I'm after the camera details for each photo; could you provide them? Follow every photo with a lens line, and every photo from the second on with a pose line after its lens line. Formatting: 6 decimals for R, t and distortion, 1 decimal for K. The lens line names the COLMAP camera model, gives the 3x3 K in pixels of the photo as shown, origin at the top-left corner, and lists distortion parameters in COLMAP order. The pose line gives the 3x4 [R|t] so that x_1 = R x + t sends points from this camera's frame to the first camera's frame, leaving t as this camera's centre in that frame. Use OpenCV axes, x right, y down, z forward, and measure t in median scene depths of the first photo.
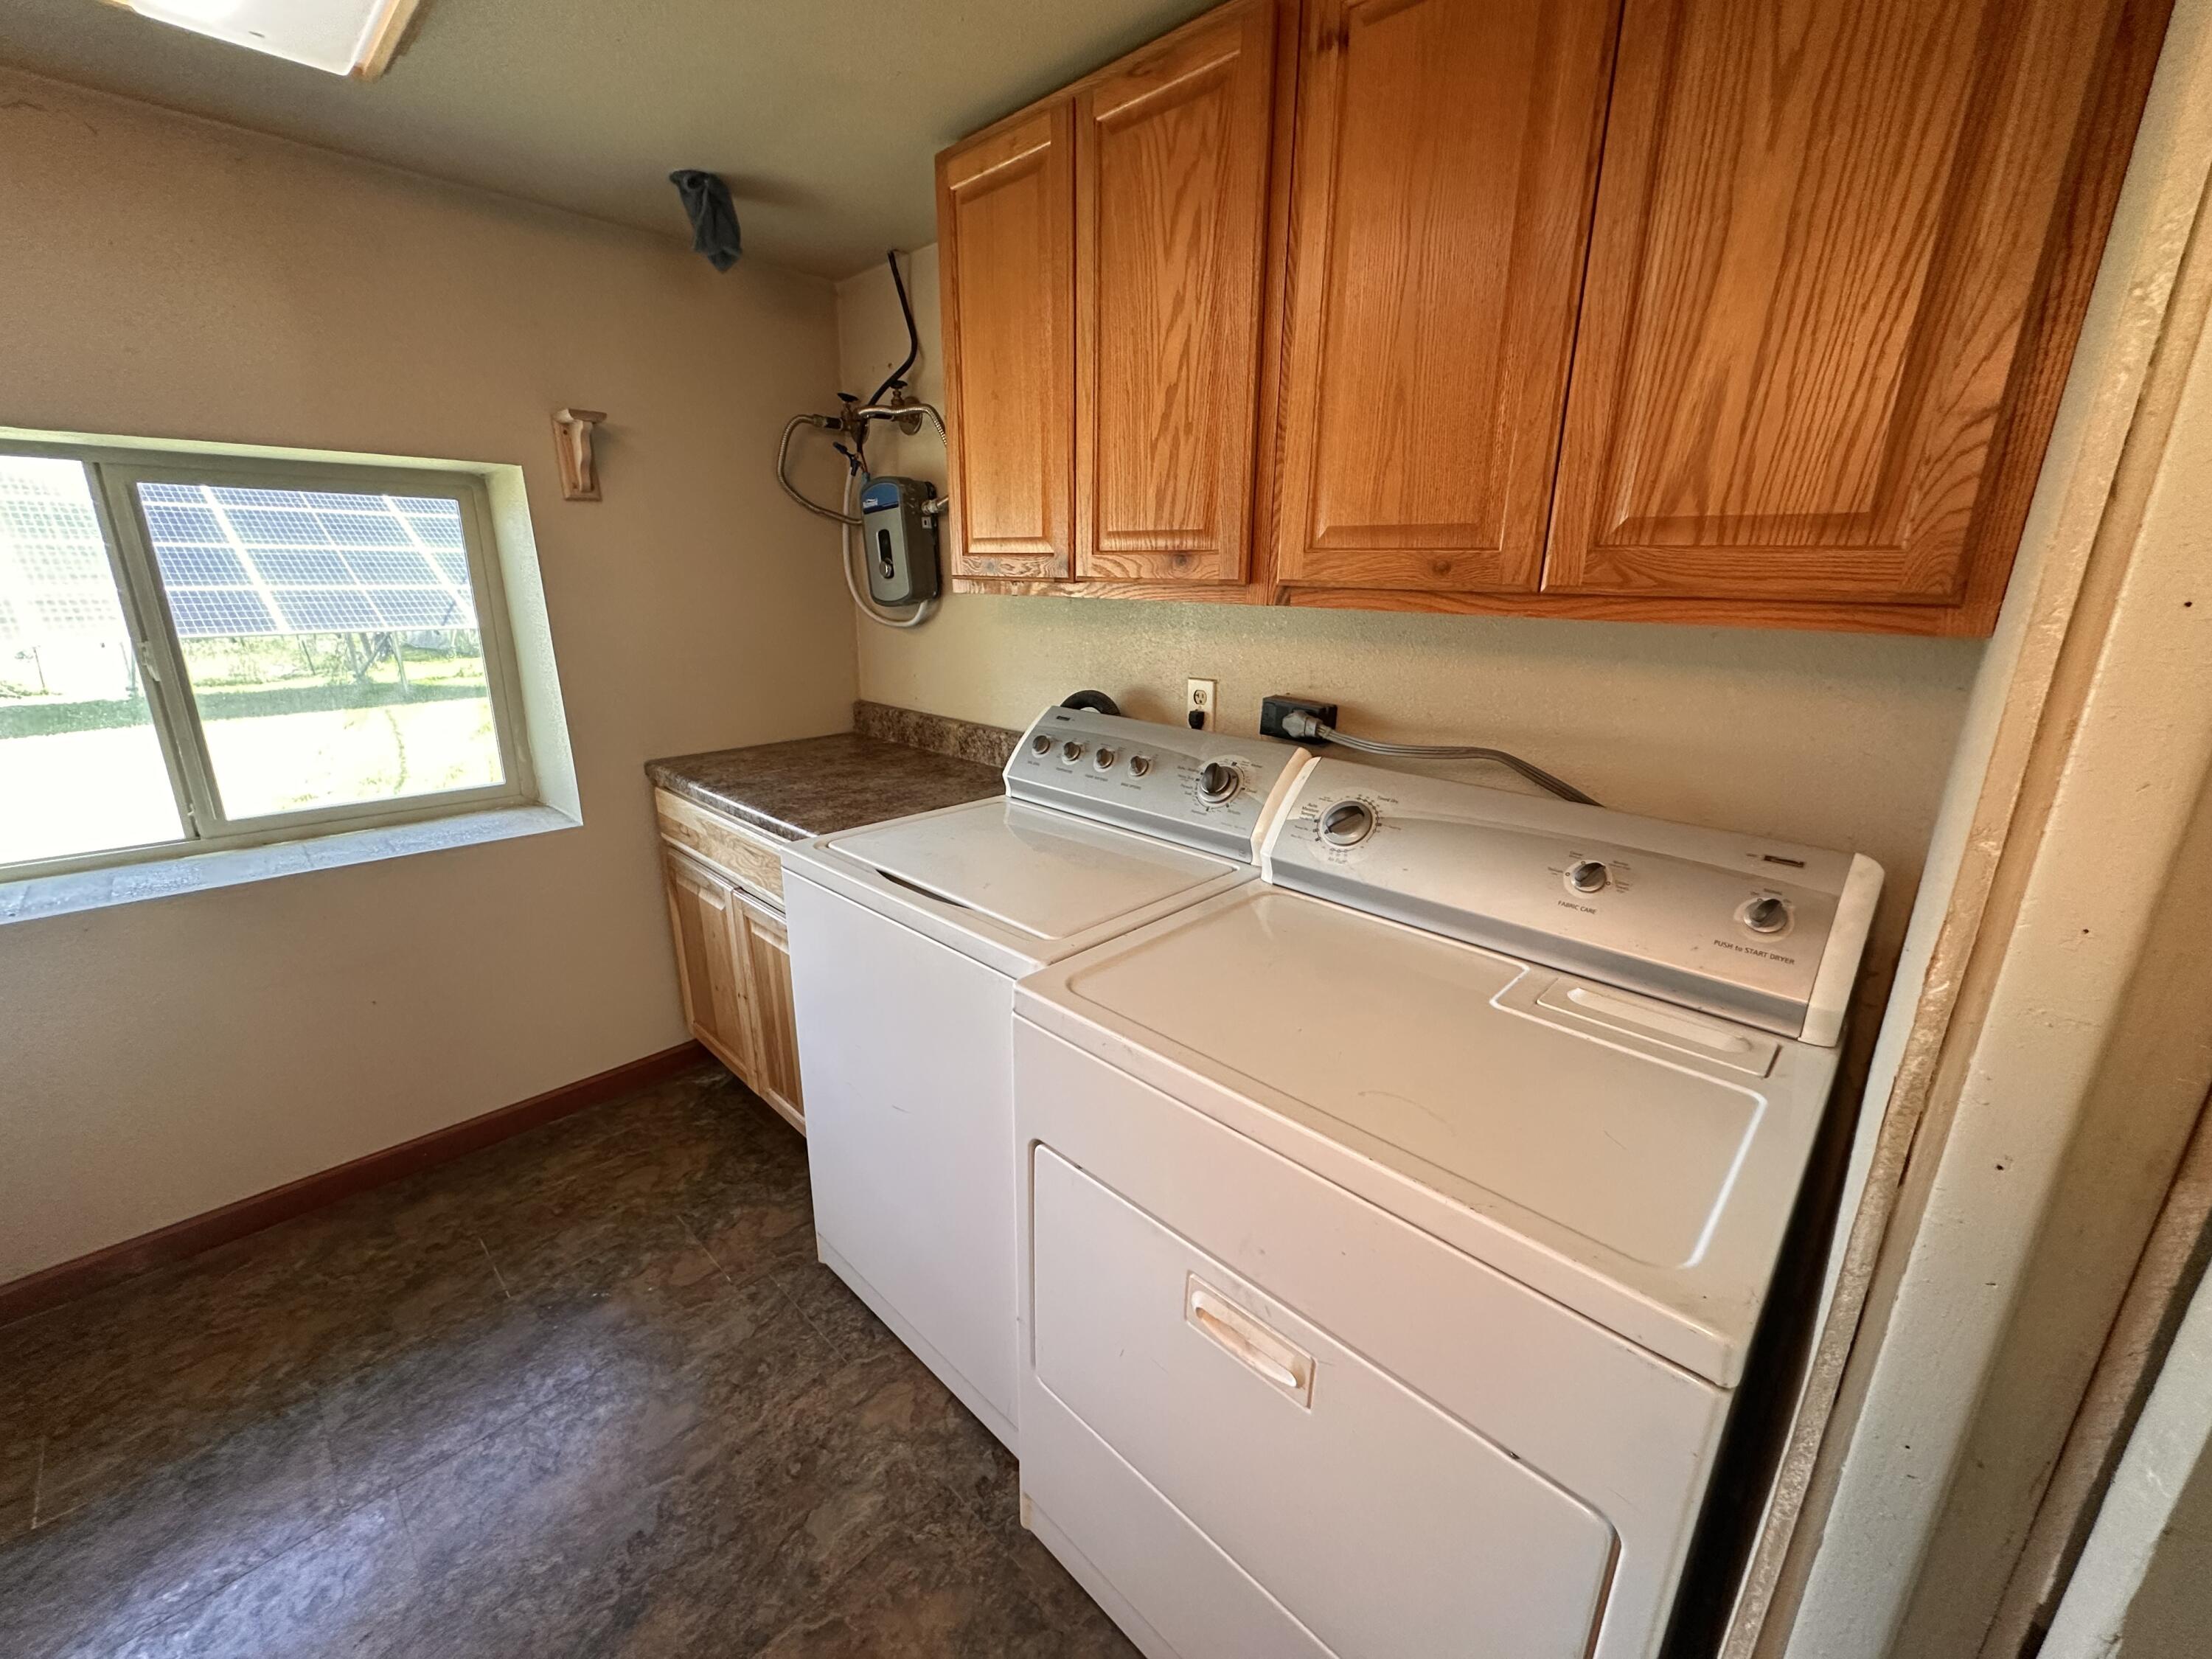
lens RADIAL K [[884.5, 0, 1102.7], [0, 884.5, 821.9], [0, 0, 1]] dist [-0.000876, -0.000092]
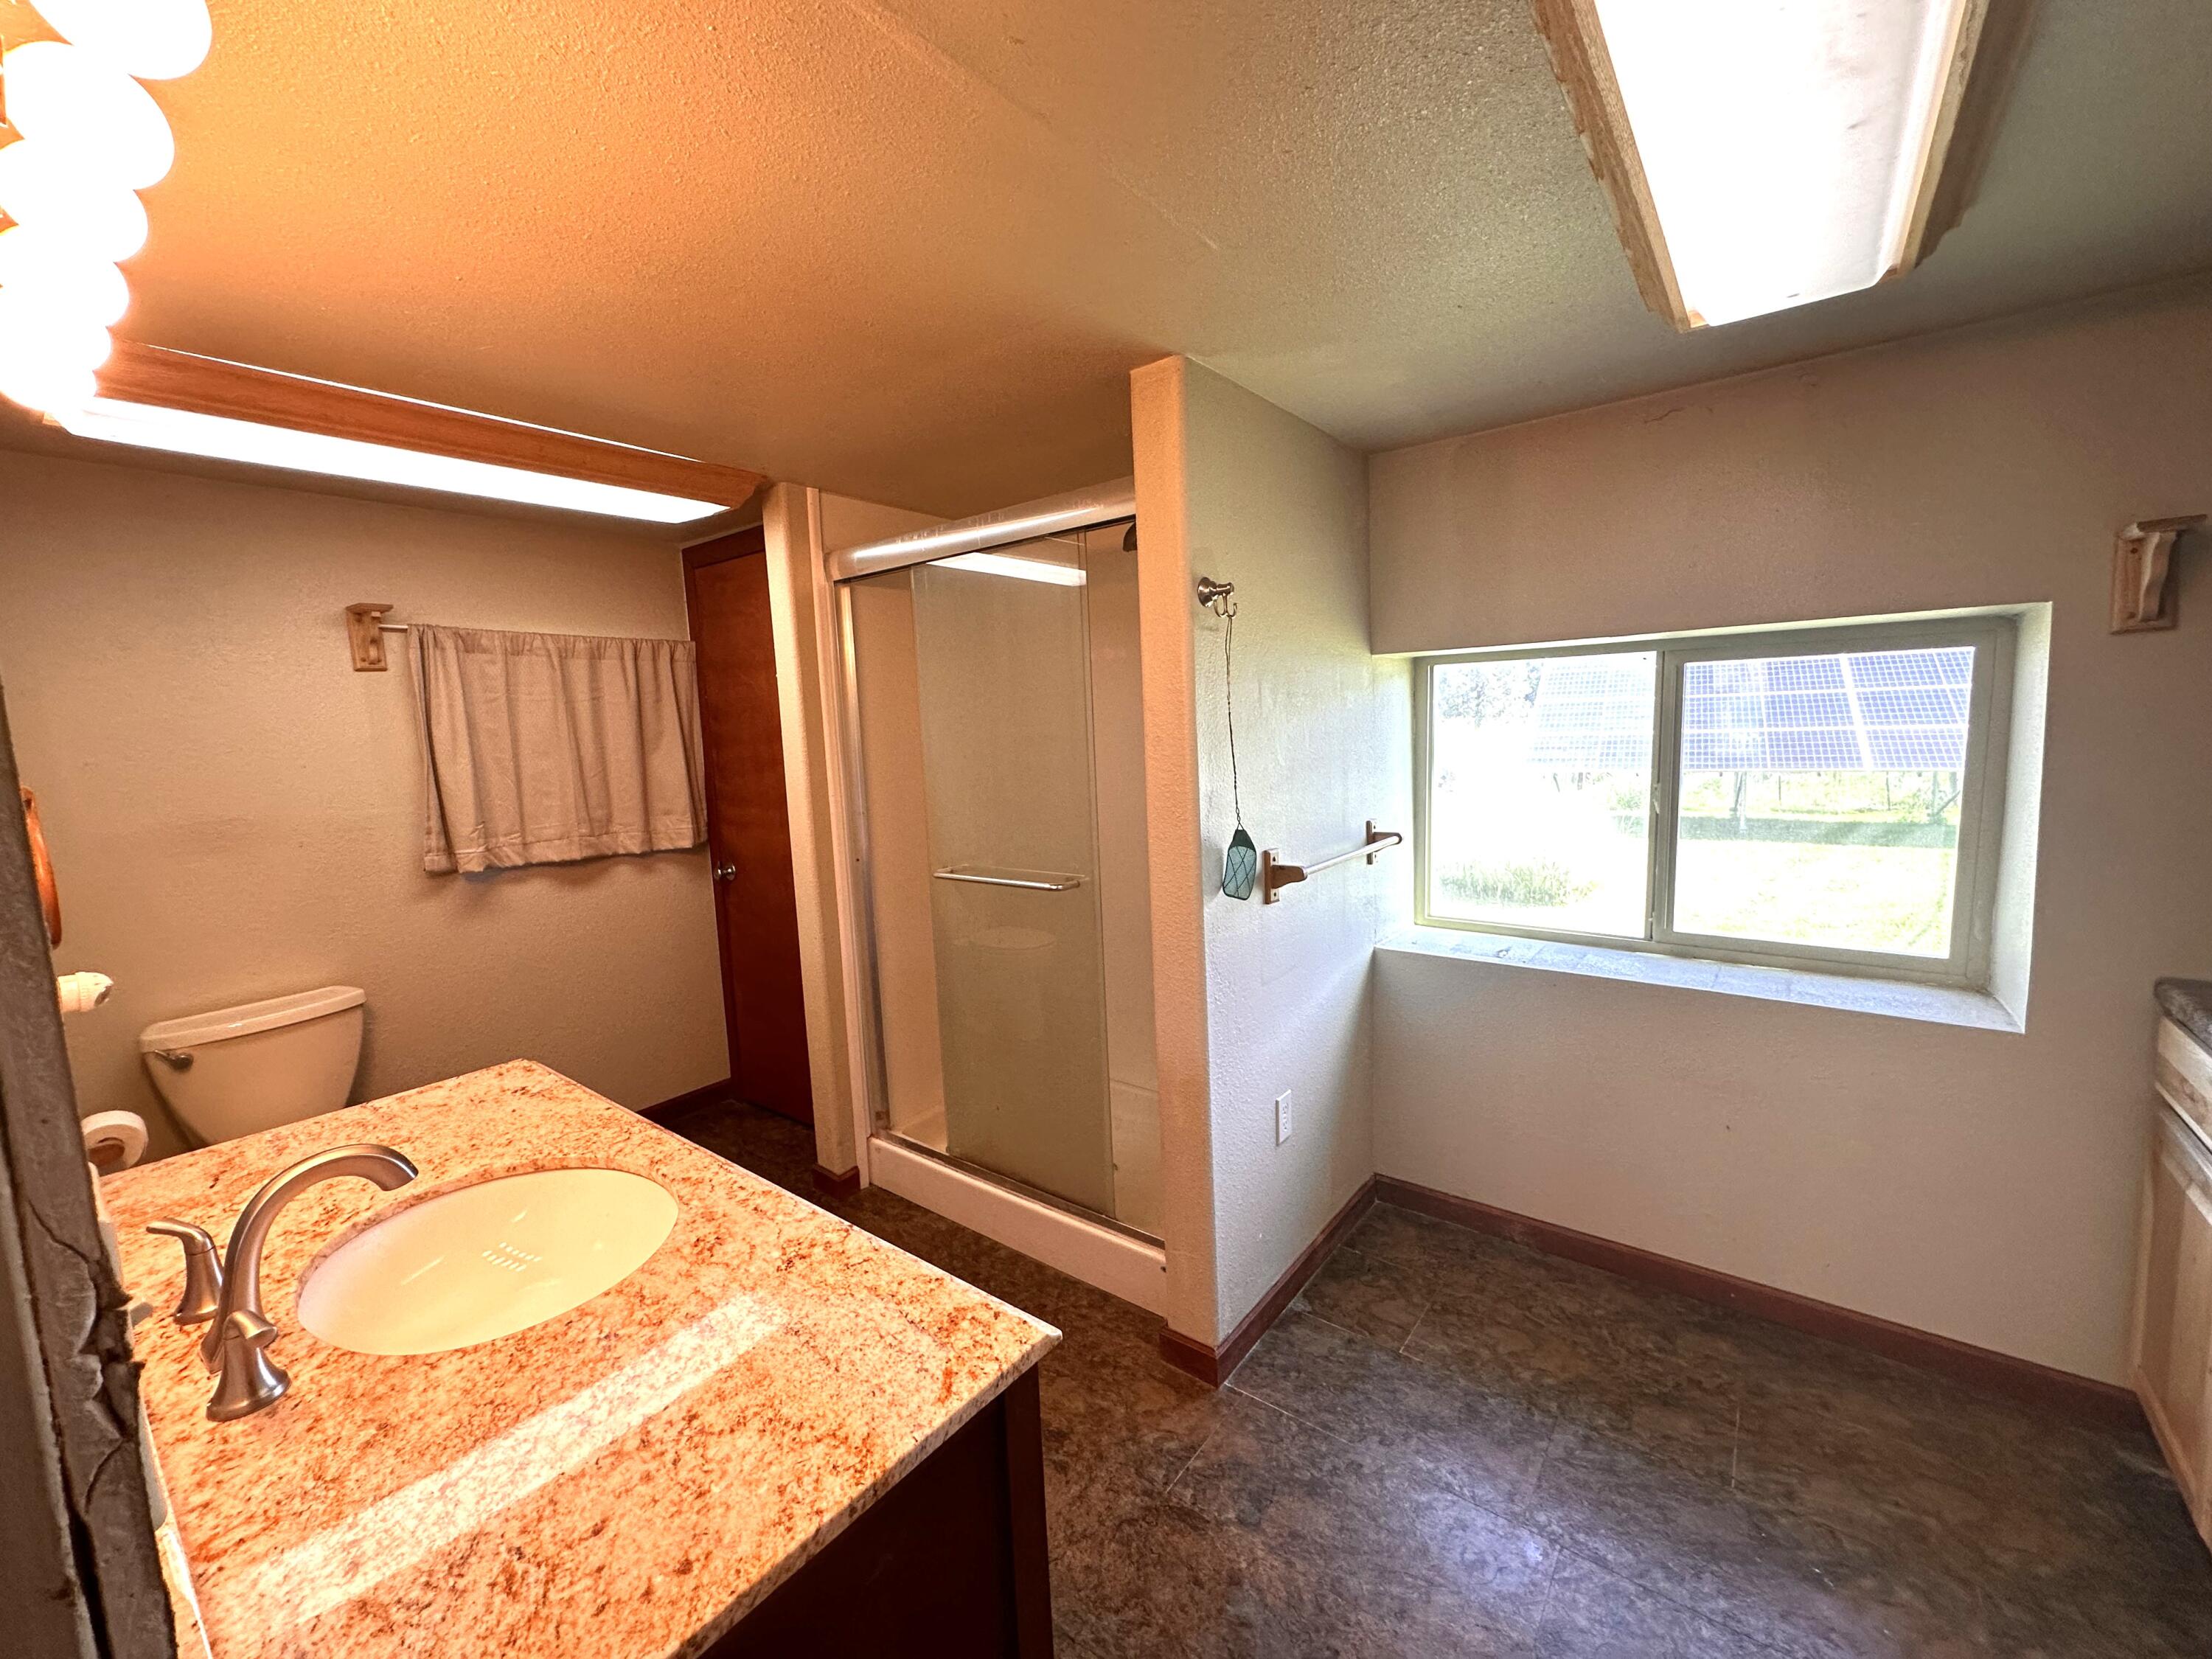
lens RADIAL K [[884.5, 0, 1102.7], [0, 884.5, 821.9], [0, 0, 1]] dist [-0.000876, -0.000092]
pose [[0.104196, 0.092978, -0.990201, 0.101511], [-0.239002, 0.968786, 0.065817, -0.039100], [0.965412, 0.229802, 0.123166, 0.072263]]
